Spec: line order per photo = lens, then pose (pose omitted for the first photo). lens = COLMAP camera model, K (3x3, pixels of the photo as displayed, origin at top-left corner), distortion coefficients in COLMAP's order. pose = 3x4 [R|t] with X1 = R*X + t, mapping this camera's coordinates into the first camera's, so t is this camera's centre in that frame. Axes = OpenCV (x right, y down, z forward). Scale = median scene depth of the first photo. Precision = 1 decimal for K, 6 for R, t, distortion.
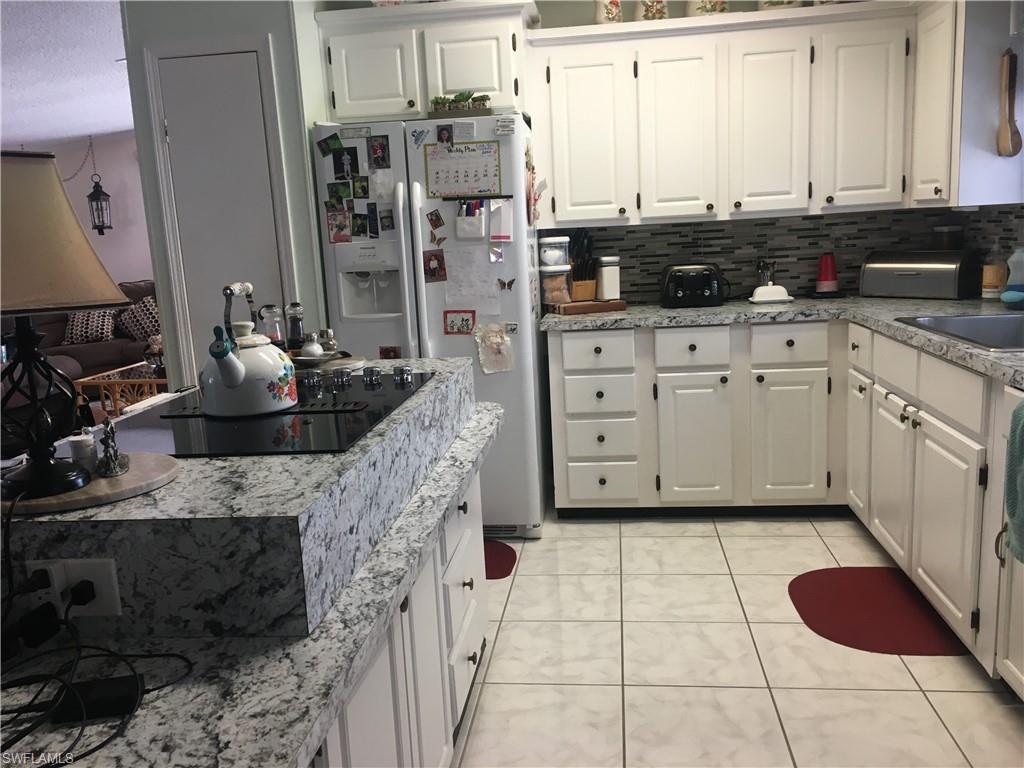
lens RADIAL K [[867.4, 0, 508.3], [0, 867.4, 387.2], [0, 0, 1]] dist [0.065677, -0.087207]
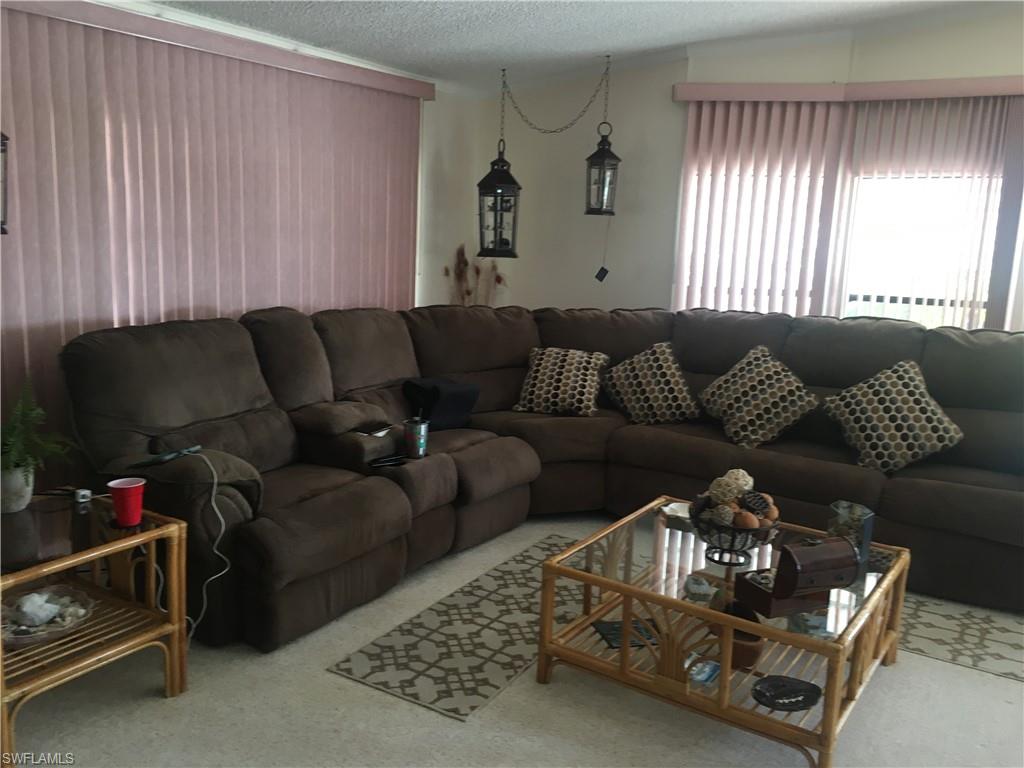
lens RADIAL K [[867.4, 0, 509.6], [0, 867.4, 379.3], [0, 0, 1]] dist [0.065677, -0.087207]
pose [[0.897949, 0.163383, -0.408649, -0.709299], [-0.162069, 0.986043, 0.038110, -0.226417], [0.409172, 0.032009, 0.911896, 1.204402]]
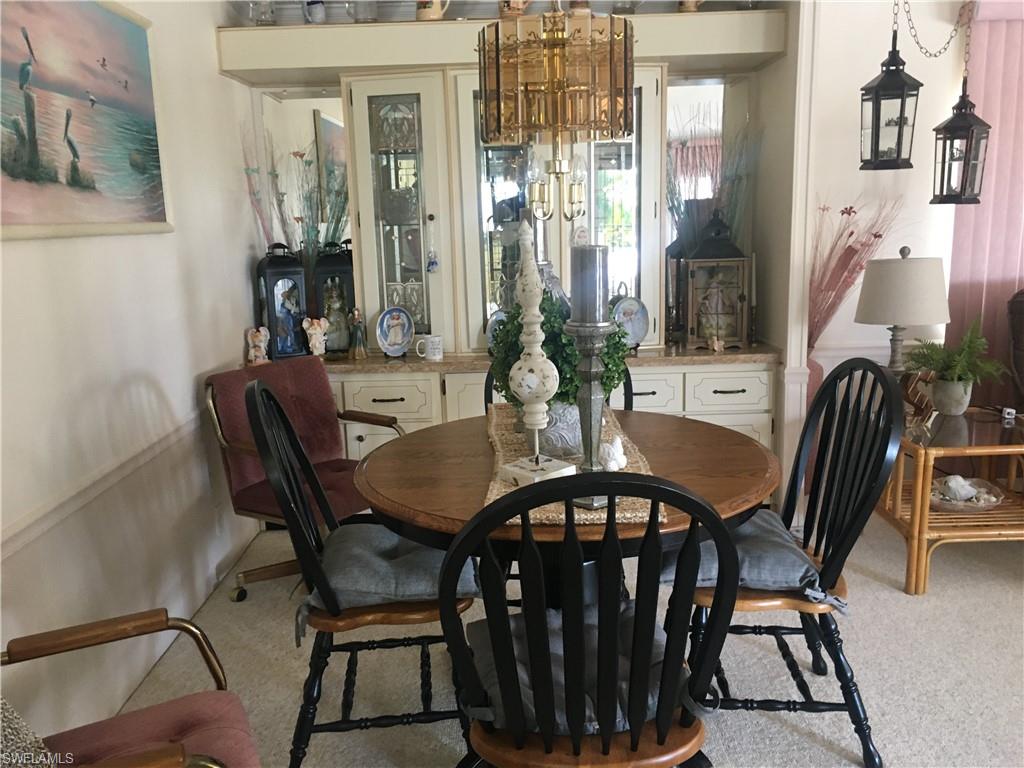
lens RADIAL K [[867.4, 0, 509.0], [0, 867.4, 386.0], [0, 0, 1]] dist [0.065677, -0.087207]
pose [[0.108493, 0.248672, -0.962492, -0.449672], [-0.151472, 0.961037, 0.231222, -0.196214], [0.982489, 0.120705, 0.141933, 1.061510]]
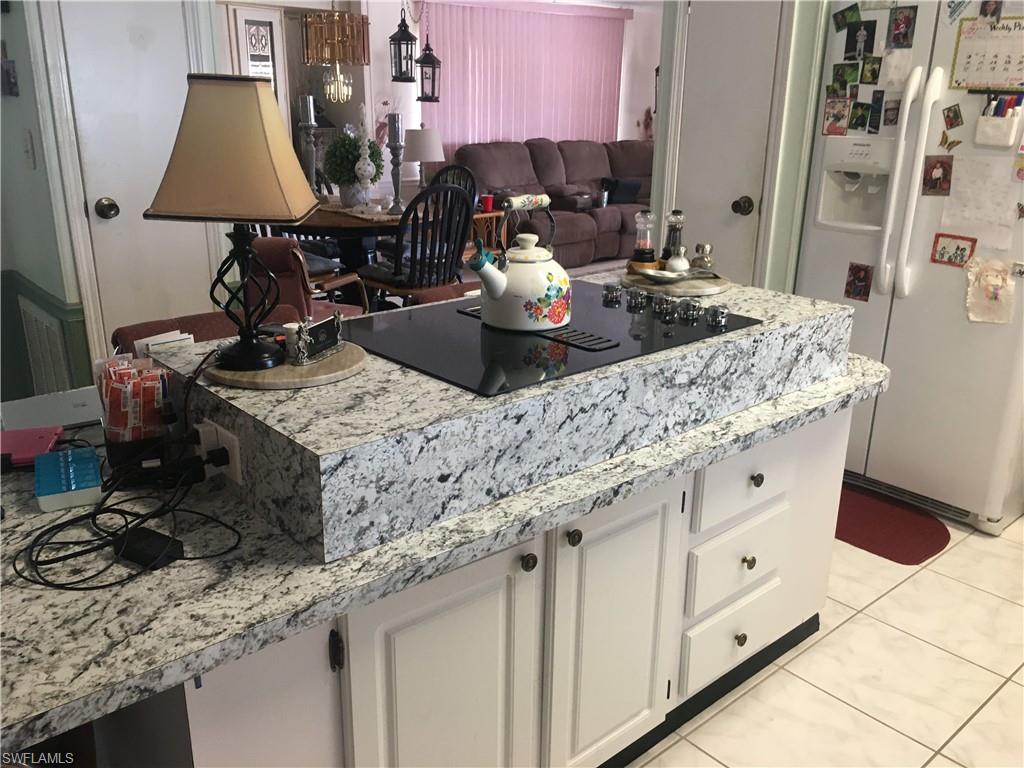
lens RADIAL K [[867.4, 0, 515.3], [0, 867.4, 386.2], [0, 0, 1]] dist [0.065677, -0.087207]
pose [[0.743155, 0.272212, -0.611246, 0.199306], [-0.170739, 0.960413, 0.220126, -0.073470], [0.646969, -0.059224, 0.760213, 0.132774]]
